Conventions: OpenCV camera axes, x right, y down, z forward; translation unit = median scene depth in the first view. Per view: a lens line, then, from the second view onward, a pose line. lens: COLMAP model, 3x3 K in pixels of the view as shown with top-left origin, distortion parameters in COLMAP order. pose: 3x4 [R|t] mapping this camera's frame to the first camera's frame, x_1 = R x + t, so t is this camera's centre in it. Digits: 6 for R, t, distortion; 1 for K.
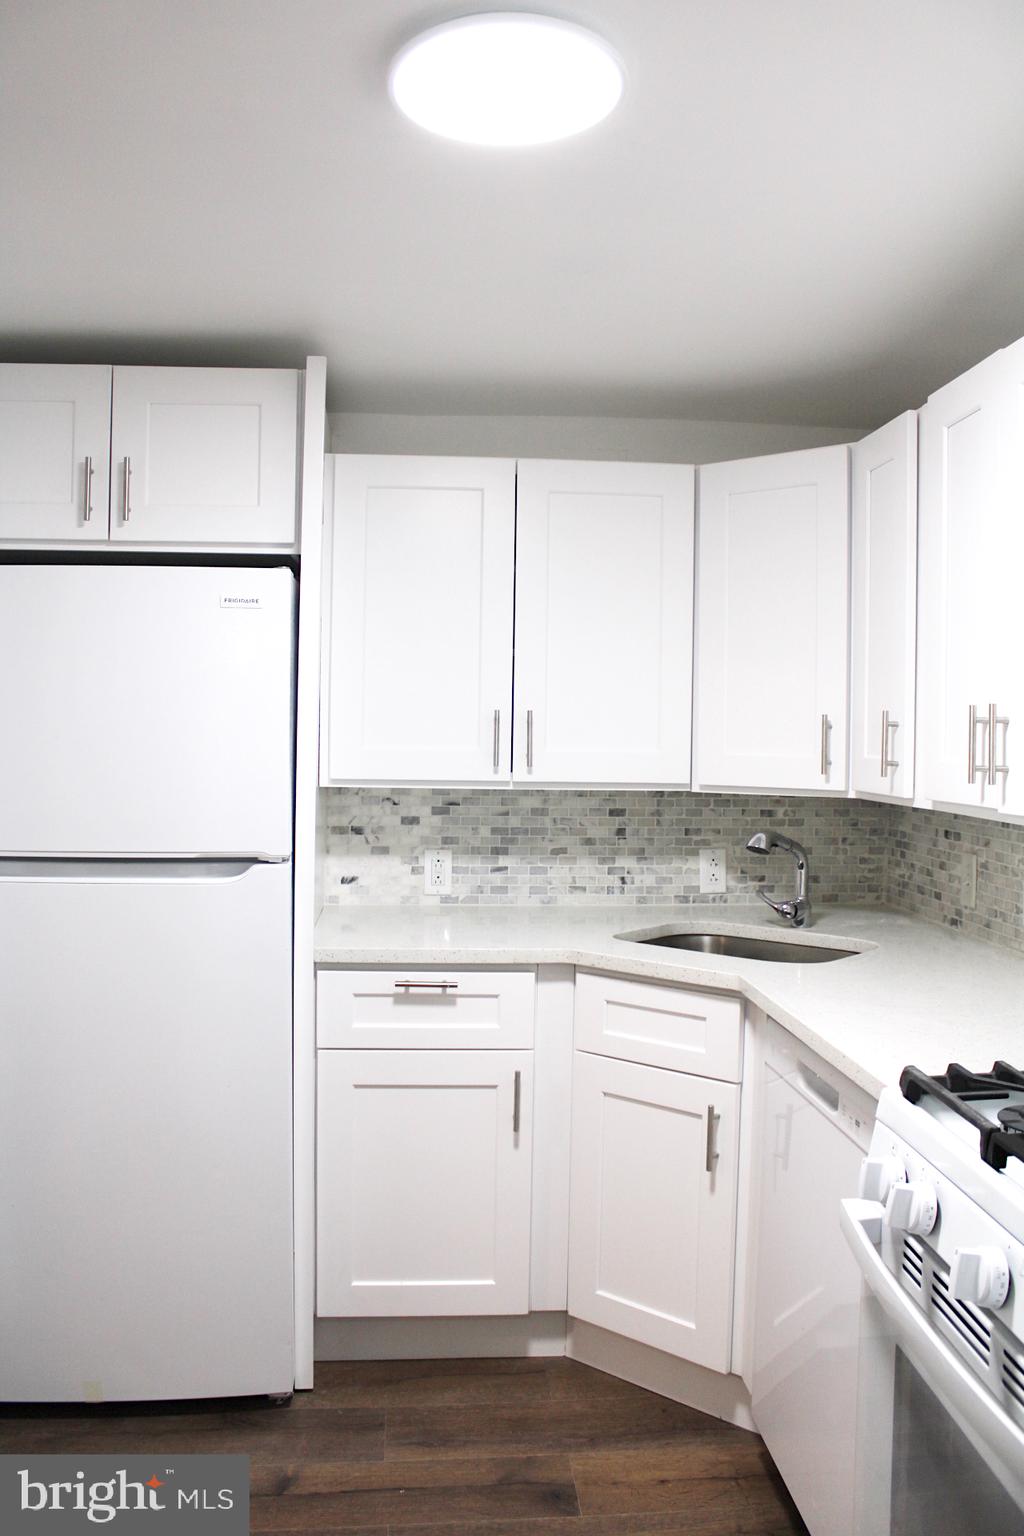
lens RADIAL K [[1275.2, 0, 512.0], [0, 1275.2, 768.0], [0, 0, 1]] dist [-0.164953, 0.172391]
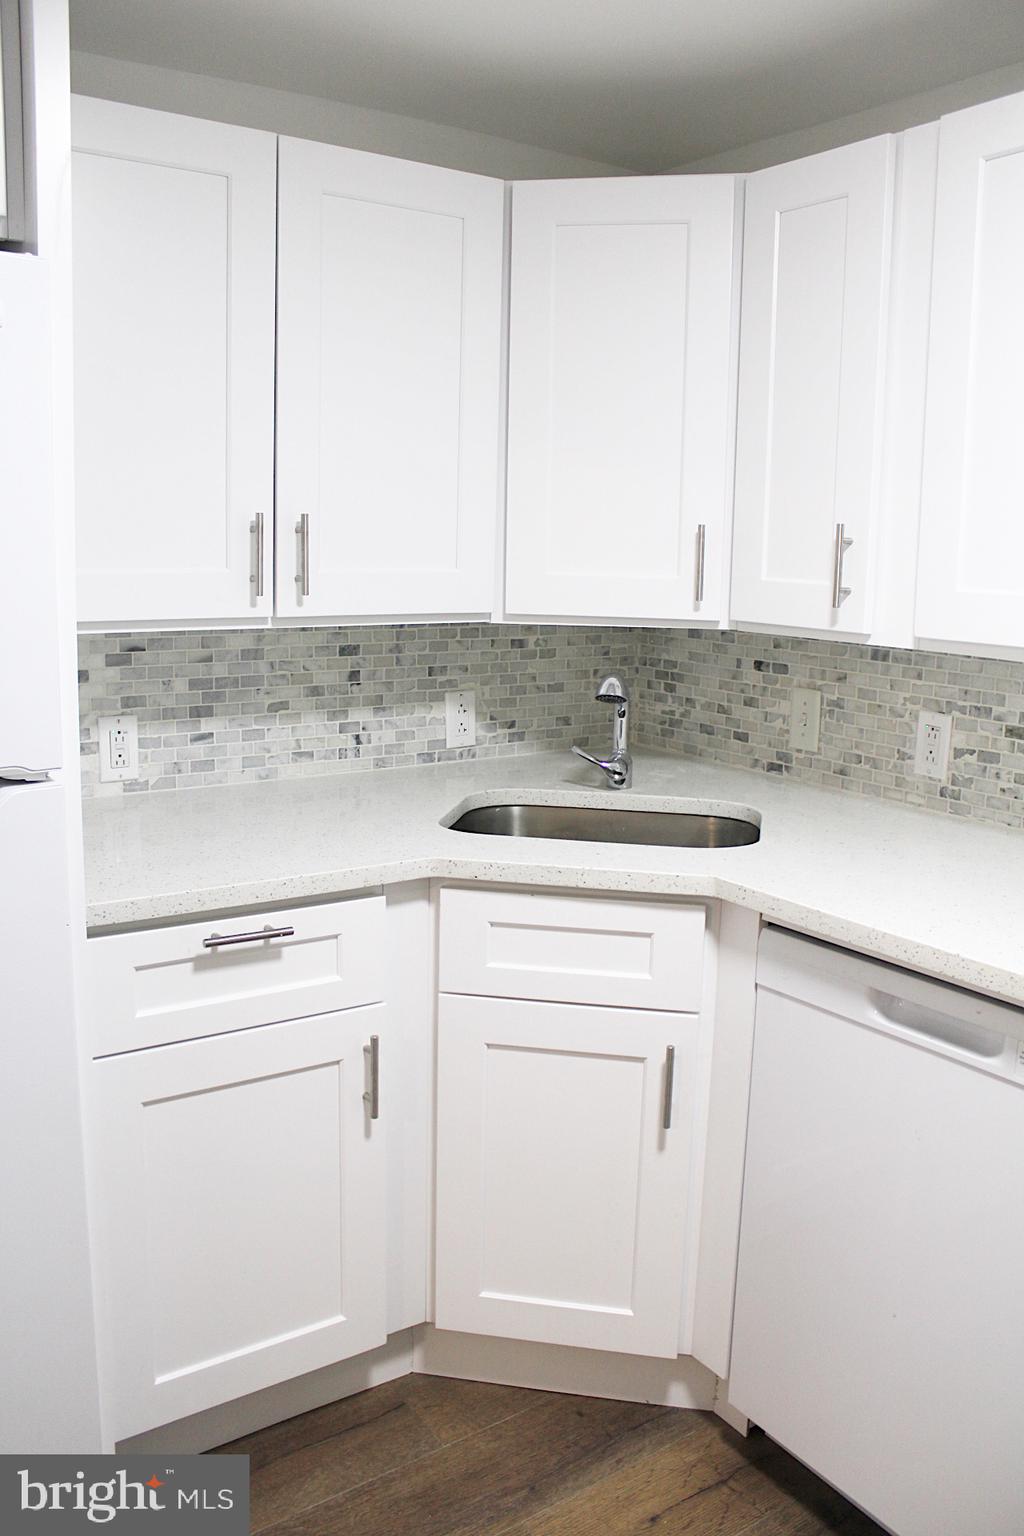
lens RADIAL K [[1275.2, 0, 512.0], [0, 1275.2, 768.0], [0, 0, 1]] dist [-0.164953, 0.172391]
pose [[0.863964, -0.085684, 0.496209, -0.213015], [0.005962, 0.987088, 0.160067, -0.015947], [-0.503518, -0.135333, 0.853320, 0.305387]]
